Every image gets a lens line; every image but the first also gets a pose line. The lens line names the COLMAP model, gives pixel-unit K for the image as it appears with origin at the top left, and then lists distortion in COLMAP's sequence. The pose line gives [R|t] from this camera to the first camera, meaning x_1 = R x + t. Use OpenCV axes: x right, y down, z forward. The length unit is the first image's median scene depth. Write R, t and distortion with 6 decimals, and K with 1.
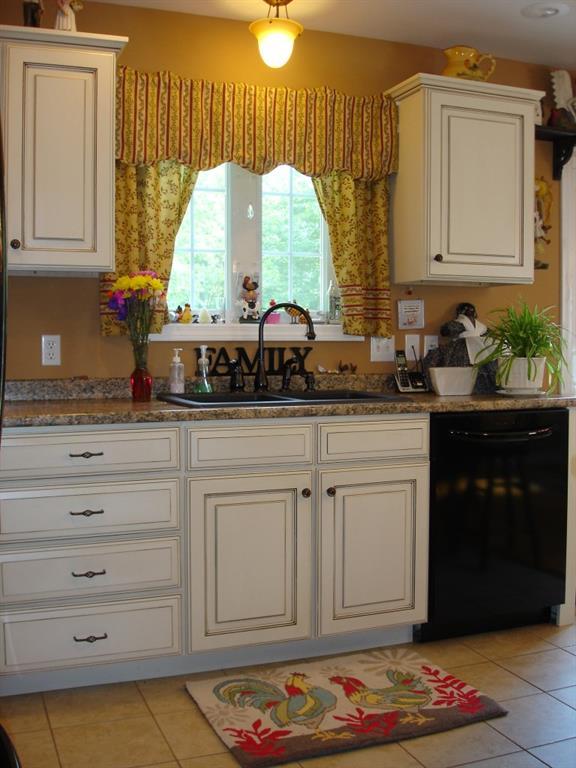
lens RADIAL K [[865.7, 0, 288.0], [0, 865.7, 384.0], [0, 0, 1]] dist [-0.069895, -0.048751]
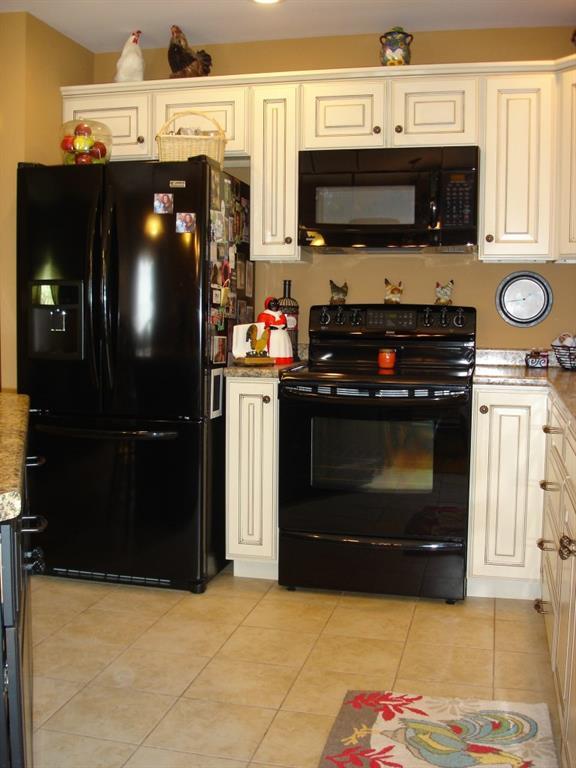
lens RADIAL K [[865.7, 0, 288.0], [0, 865.7, 384.0], [0, 0, 1]] dist [-0.069895, -0.048751]
pose [[-0.573157, 0.067843, -0.816632, 0.632263], [-0.057223, 0.990820, 0.122477, -0.065320], [0.817445, 0.116929, -0.564014, 1.065322]]
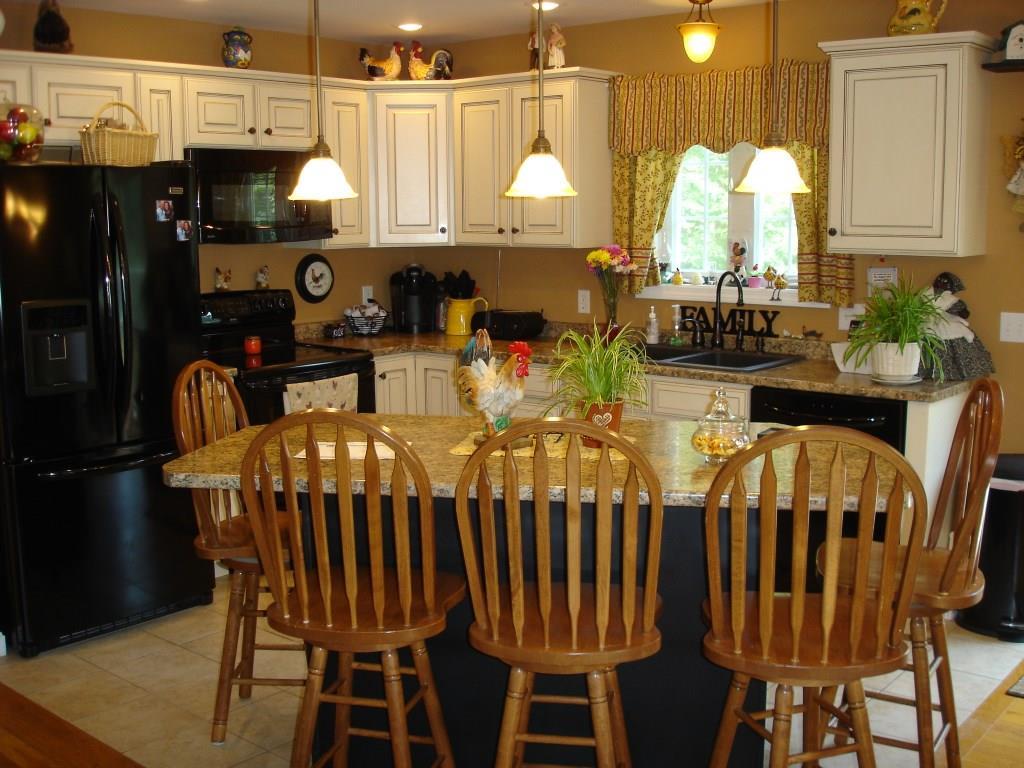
lens RADIAL K [[1154.3, 0, 512.0], [0, 1154.3, 384.0], [0, 0, 1]] dist [-0.069895, -0.048751]
pose [[0.476292, 0.128266, -0.869882, 1.204538], [-0.040191, 0.991445, 0.124185, -0.126756], [0.878368, -0.024187, 0.477372, 0.057483]]
